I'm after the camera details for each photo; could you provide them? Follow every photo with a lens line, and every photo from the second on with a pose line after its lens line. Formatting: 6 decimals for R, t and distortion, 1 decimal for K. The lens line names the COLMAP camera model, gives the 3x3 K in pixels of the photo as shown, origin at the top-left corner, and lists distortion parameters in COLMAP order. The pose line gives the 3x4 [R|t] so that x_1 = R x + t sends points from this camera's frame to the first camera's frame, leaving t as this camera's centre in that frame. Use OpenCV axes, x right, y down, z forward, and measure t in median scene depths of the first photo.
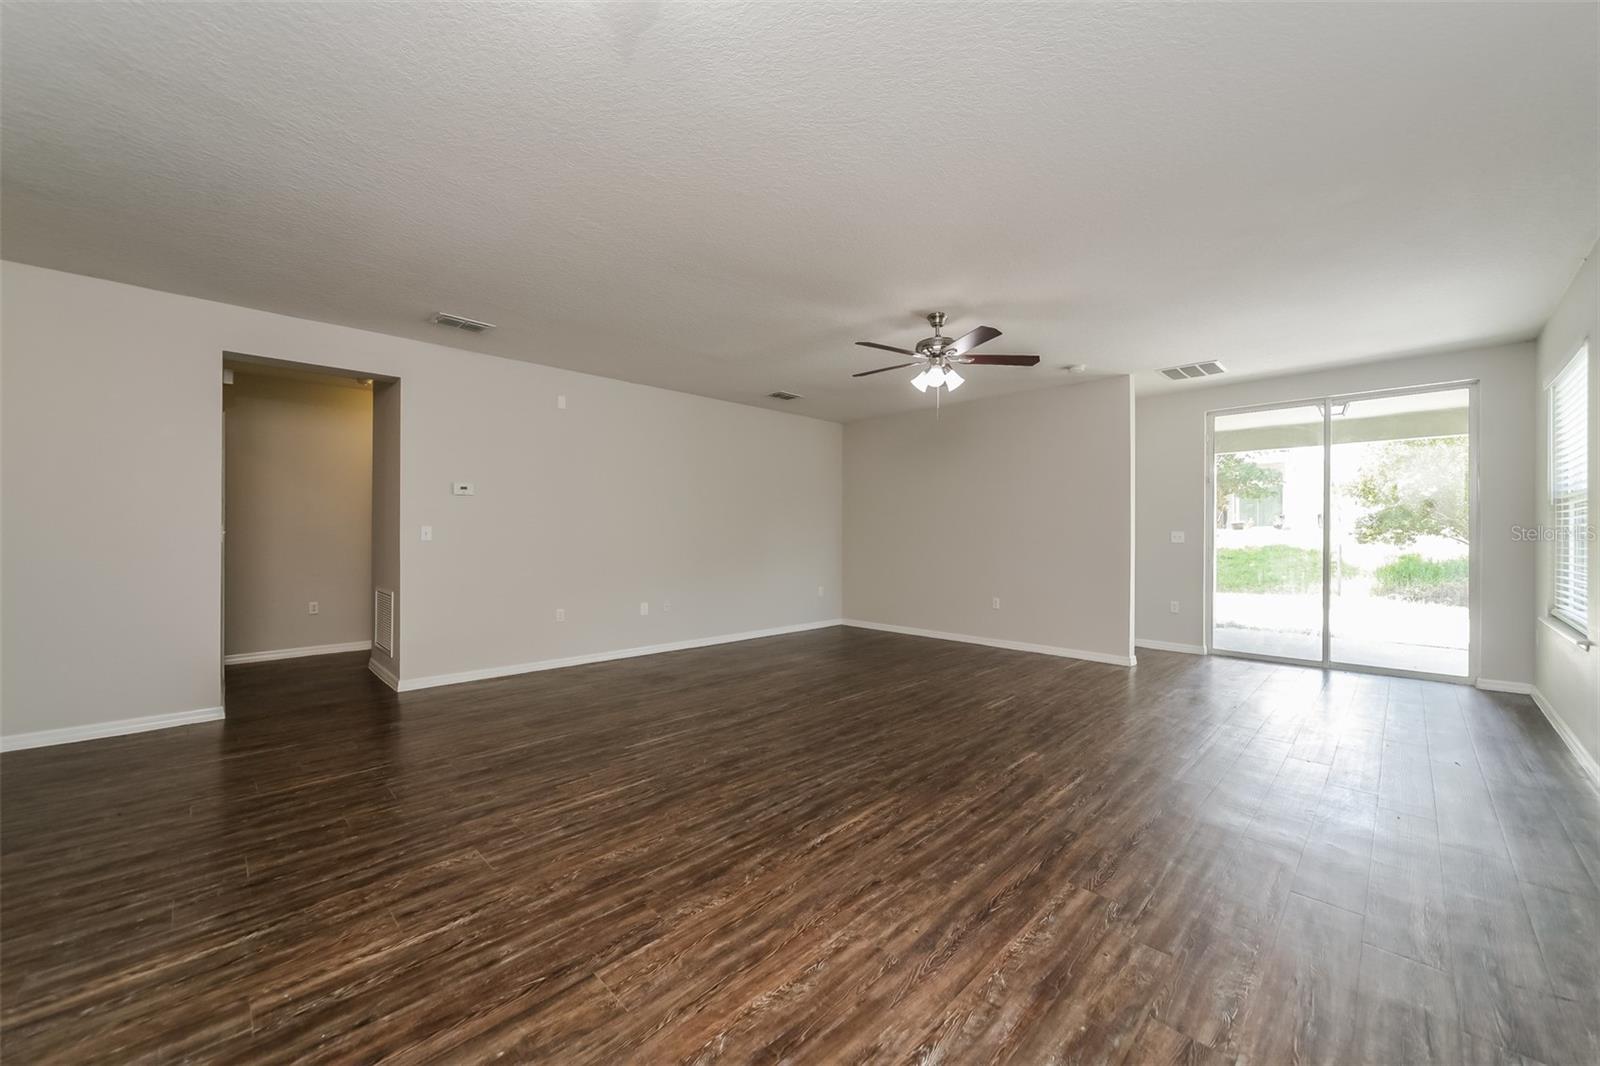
lens RADIAL K [[609.6, 0, 797.1], [0, 609.6, 528.0], [0, 0, 1]] dist [-0.009733, 0.001167]
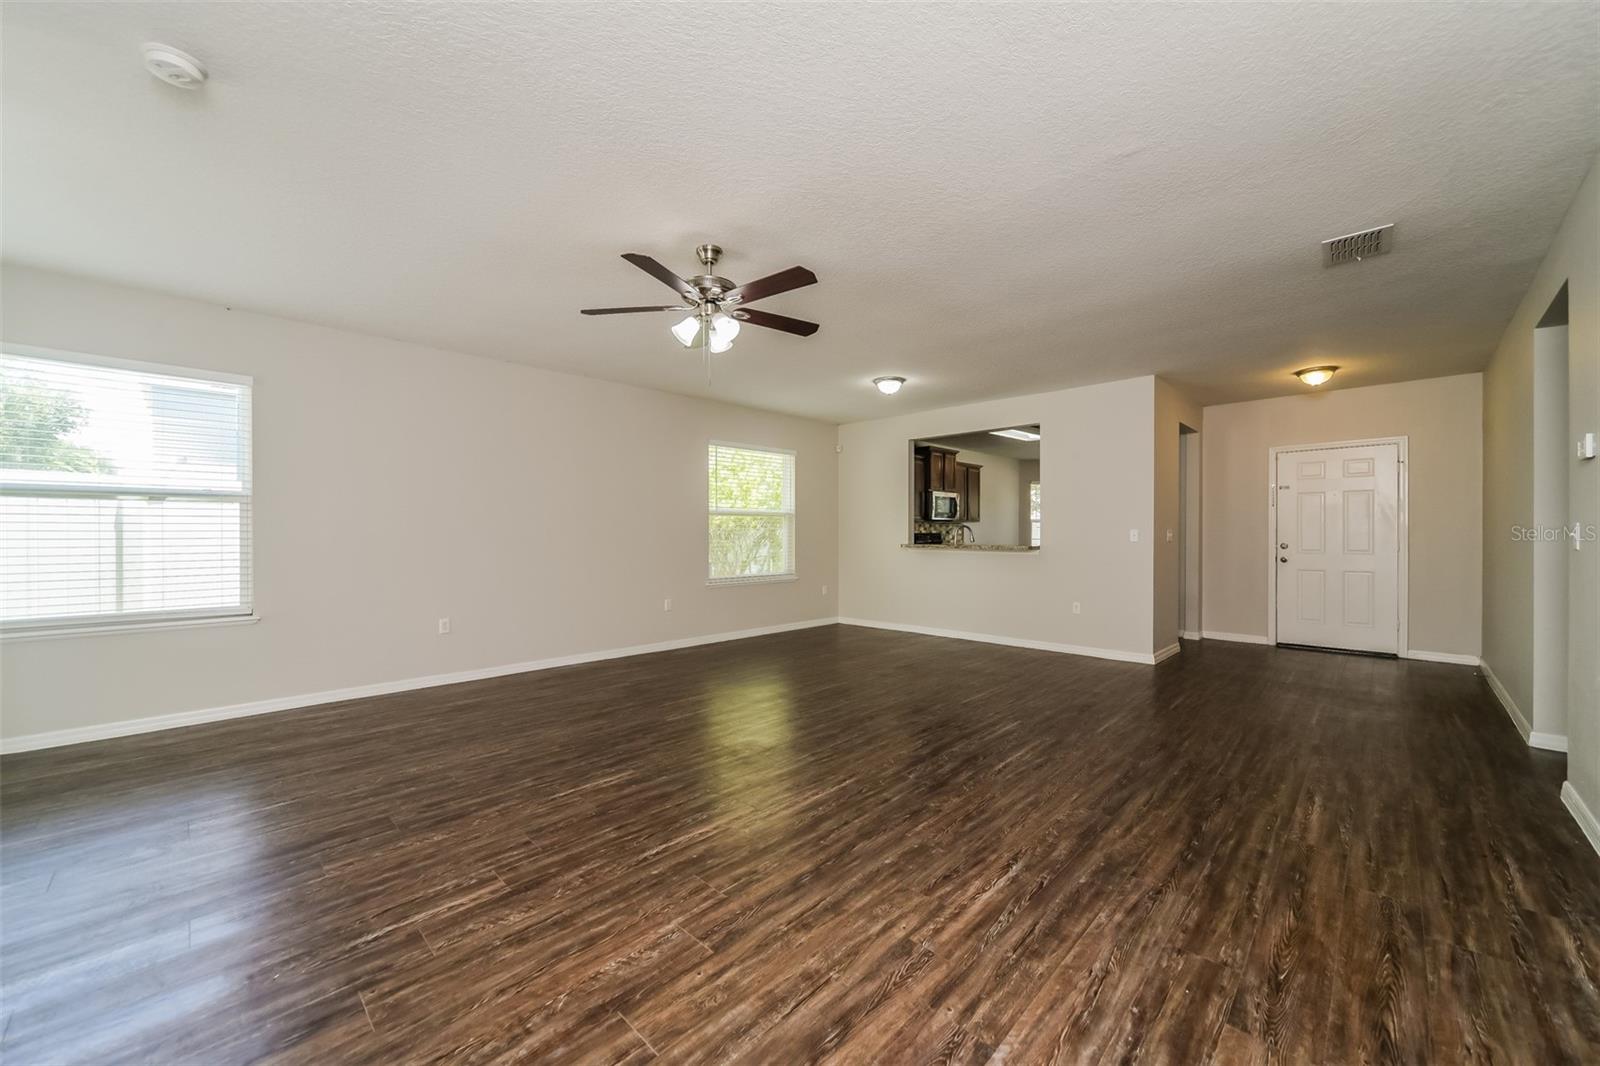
lens RADIAL K [[609.6, 0, 799.6], [0, 609.6, 533.7], [0, 0, 1]] dist [-0.009733, 0.001167]
pose [[-0.999955, -0.002853, -0.009079, 0.169544], [-0.002746, 0.999927, -0.011755, 0.026320], [0.009112, -0.011729, -0.999890, 2.474256]]
